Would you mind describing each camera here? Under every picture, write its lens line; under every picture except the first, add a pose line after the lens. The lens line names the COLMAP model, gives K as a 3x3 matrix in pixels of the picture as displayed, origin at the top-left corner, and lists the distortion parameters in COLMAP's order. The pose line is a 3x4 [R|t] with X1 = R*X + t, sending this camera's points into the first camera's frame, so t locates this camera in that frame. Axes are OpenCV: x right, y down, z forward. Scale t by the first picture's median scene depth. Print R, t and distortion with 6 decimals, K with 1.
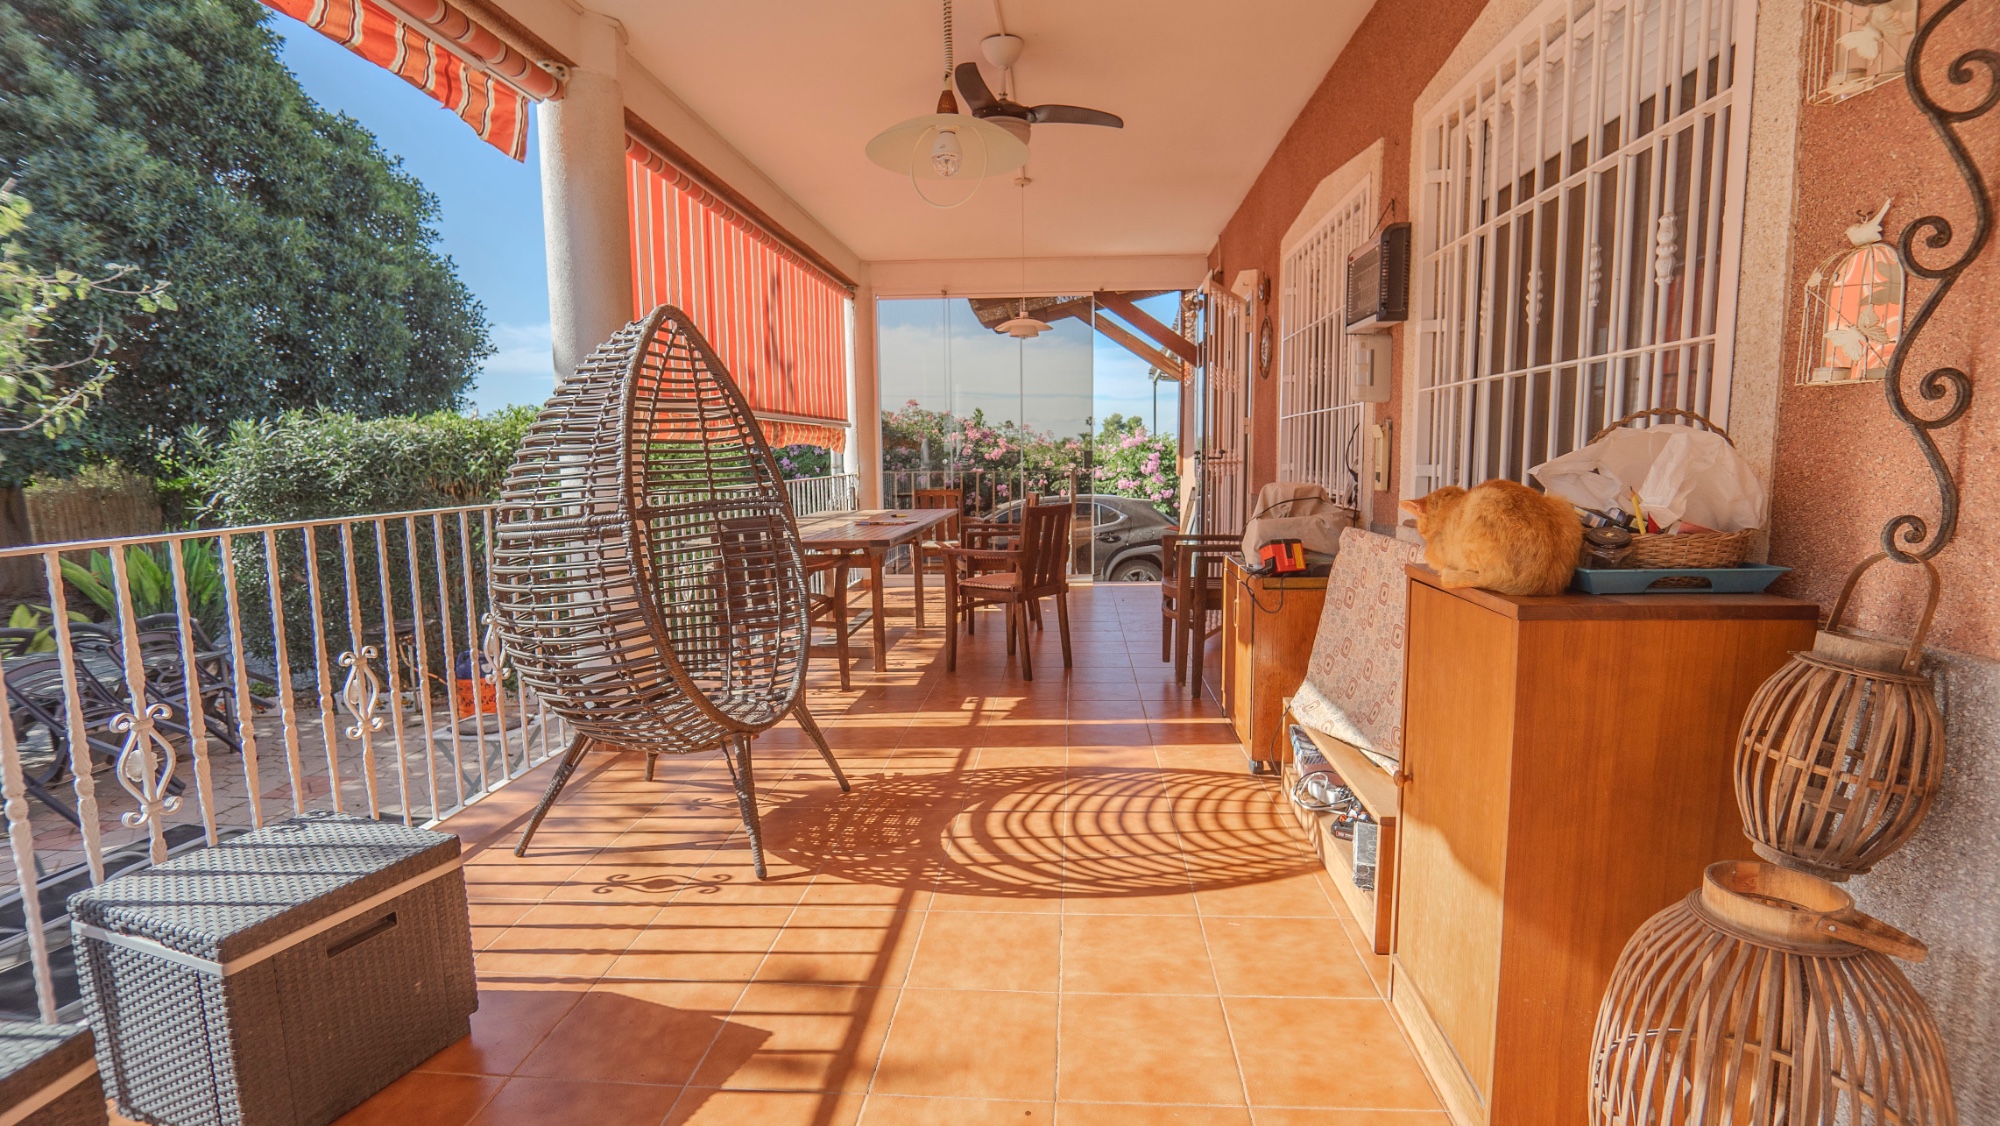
lens RADIAL K [[969.4, 0, 1007.6], [0, 969.4, 563.8], [0, 0, 1]] dist [0.000380, 0.000008]
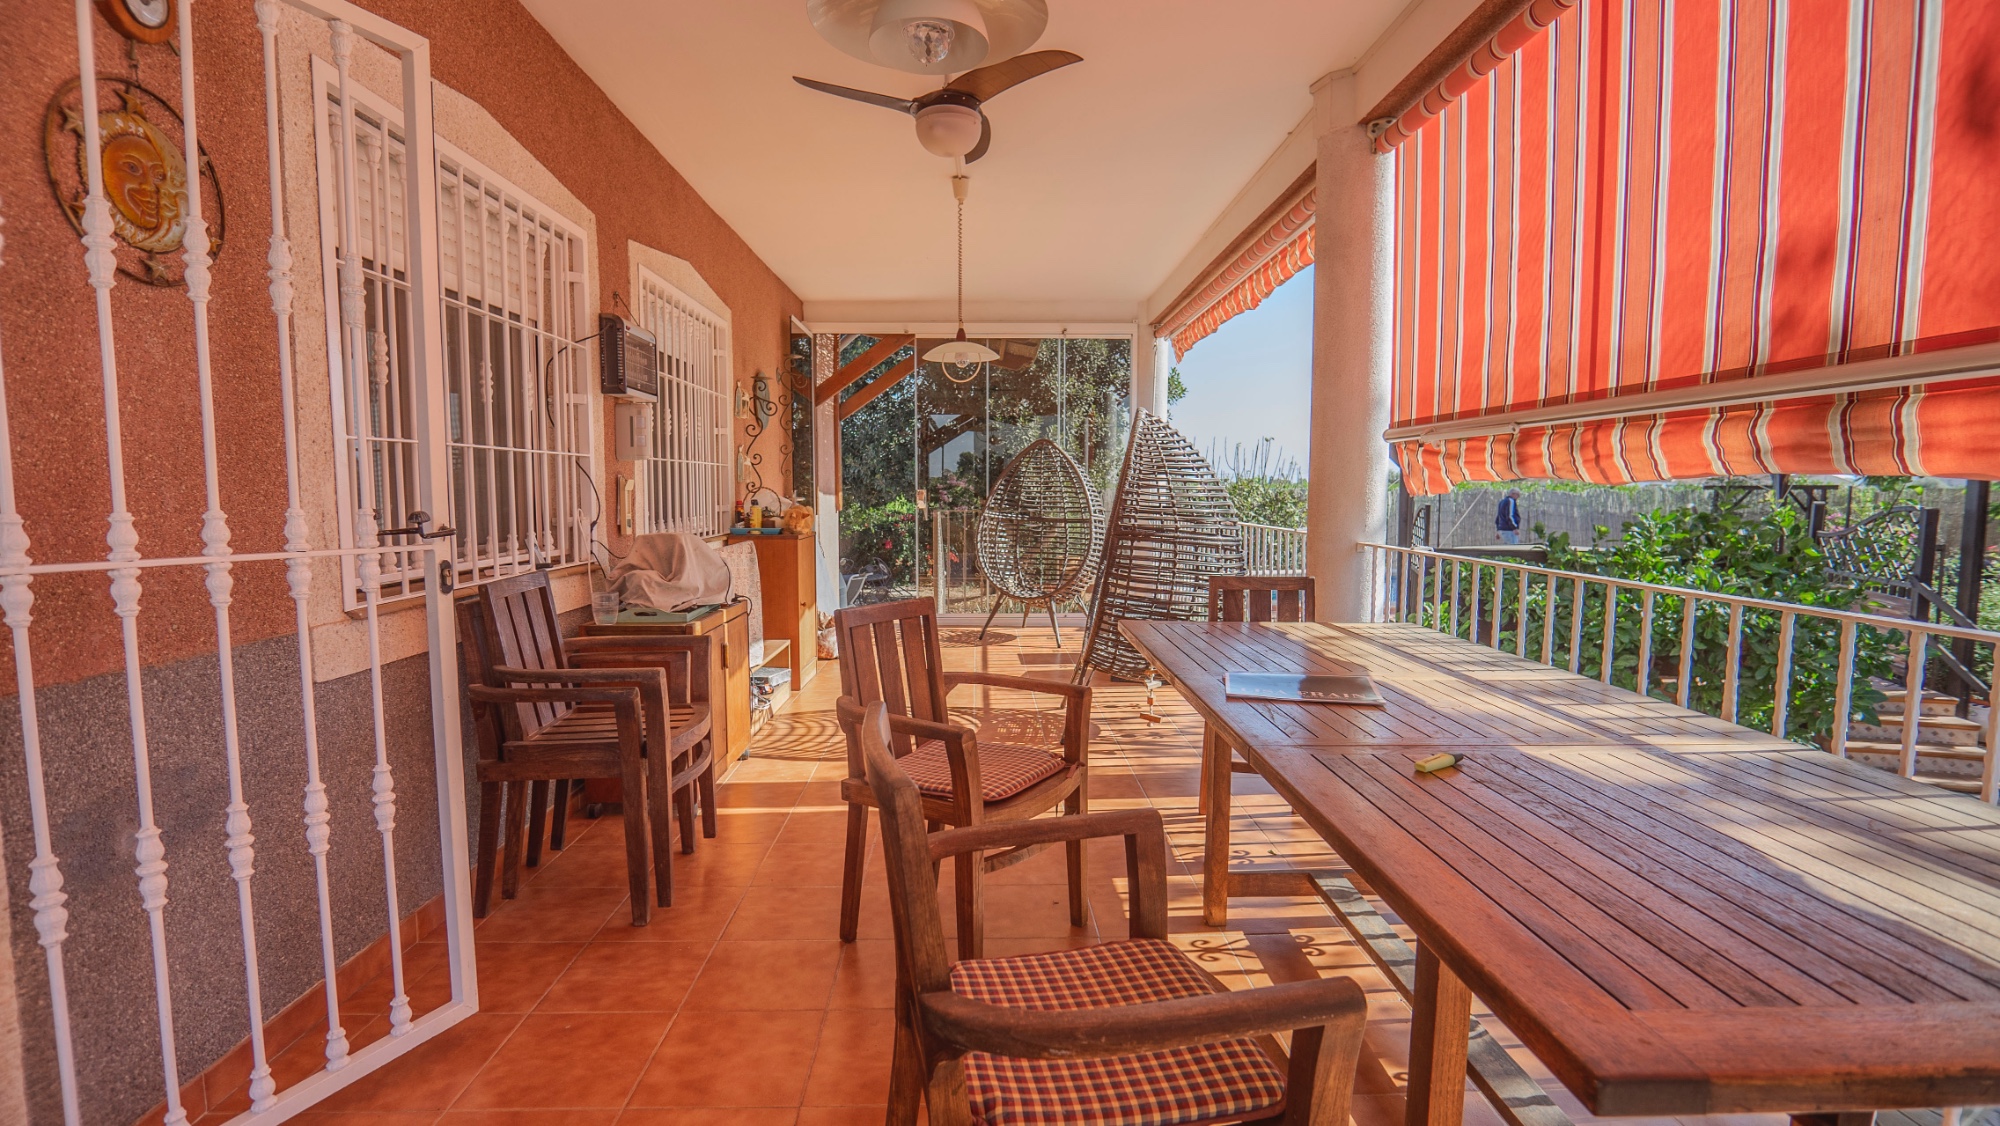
lens RADIAL K [[969.4, 0, 1005.0], [0, 969.4, 564.3], [0, 0, 1]] dist [0.000380, 0.000008]
pose [[-0.995603, 0.017255, -0.092067, 0.037045], [-0.000599, 0.981693, 0.190468, -0.282211], [0.093668, 0.189686, -0.977367, 2.341907]]
